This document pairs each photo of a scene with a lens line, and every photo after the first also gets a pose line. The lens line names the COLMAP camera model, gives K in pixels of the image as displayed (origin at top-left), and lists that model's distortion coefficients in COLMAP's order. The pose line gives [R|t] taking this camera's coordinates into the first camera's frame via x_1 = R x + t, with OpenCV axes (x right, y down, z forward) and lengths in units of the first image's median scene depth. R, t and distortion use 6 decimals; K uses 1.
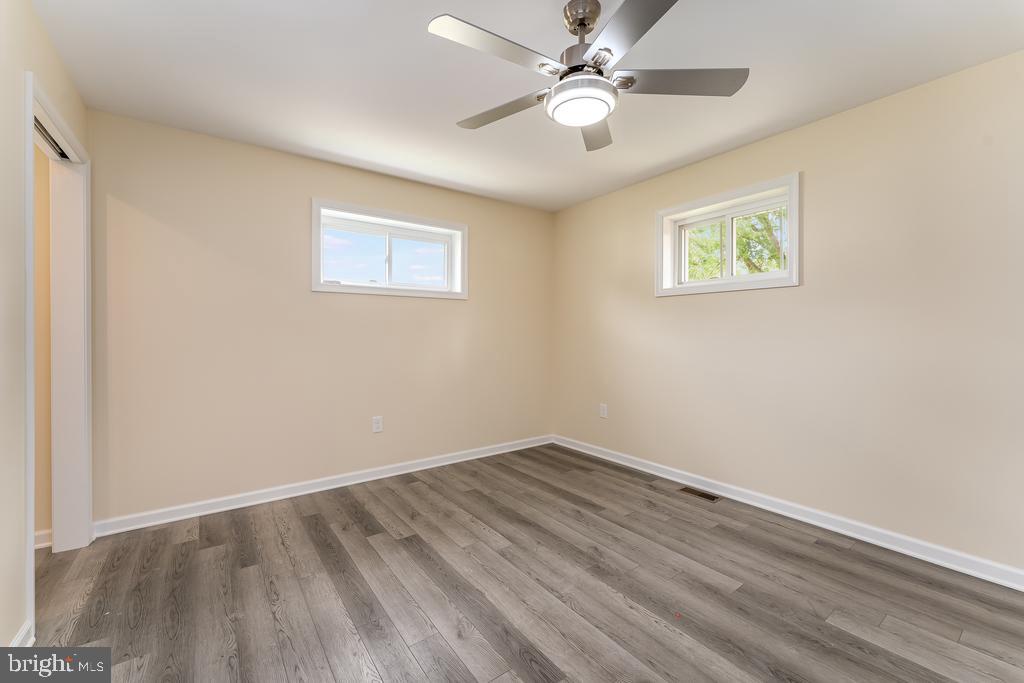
lens RADIAL K [[413.0, 0, 507.1], [0, 413.0, 337.9], [0, 0, 1]] dist [0.005481, 0.000075]
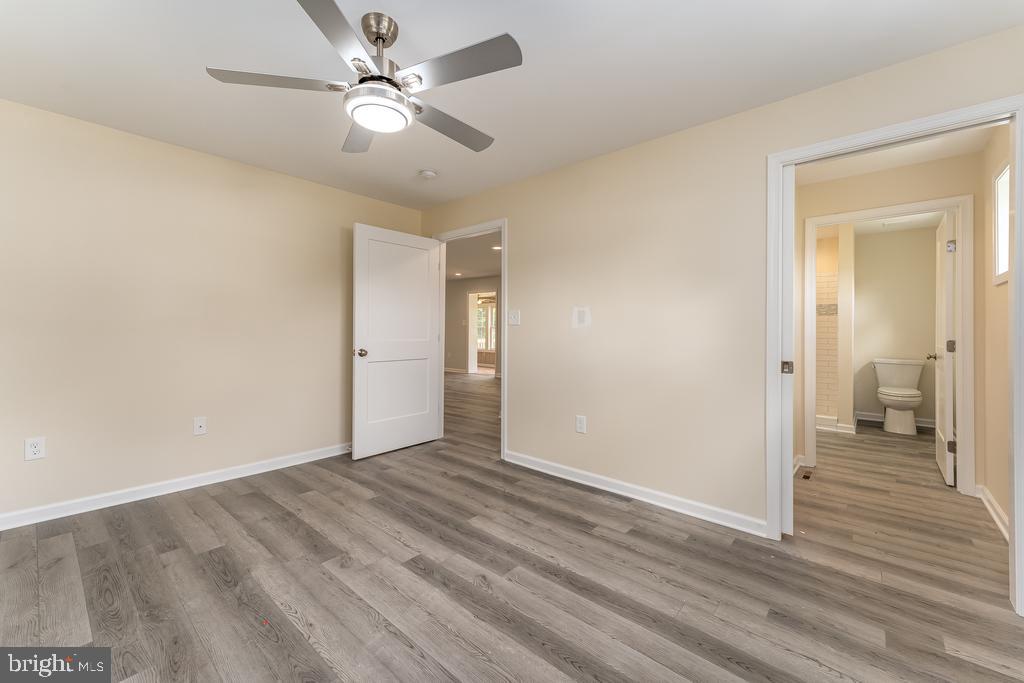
lens RADIAL K [[413.0, 0, 507.1], [0, 413.0, 337.9], [0, 0, 1]] dist [0.005481, 0.000075]
pose [[-0.975050, -0.004028, -0.221950, 0.076961], [-0.010884, 0.999500, 0.029677, -0.015330], [0.221719, 0.031352, -0.974606, 1.839953]]
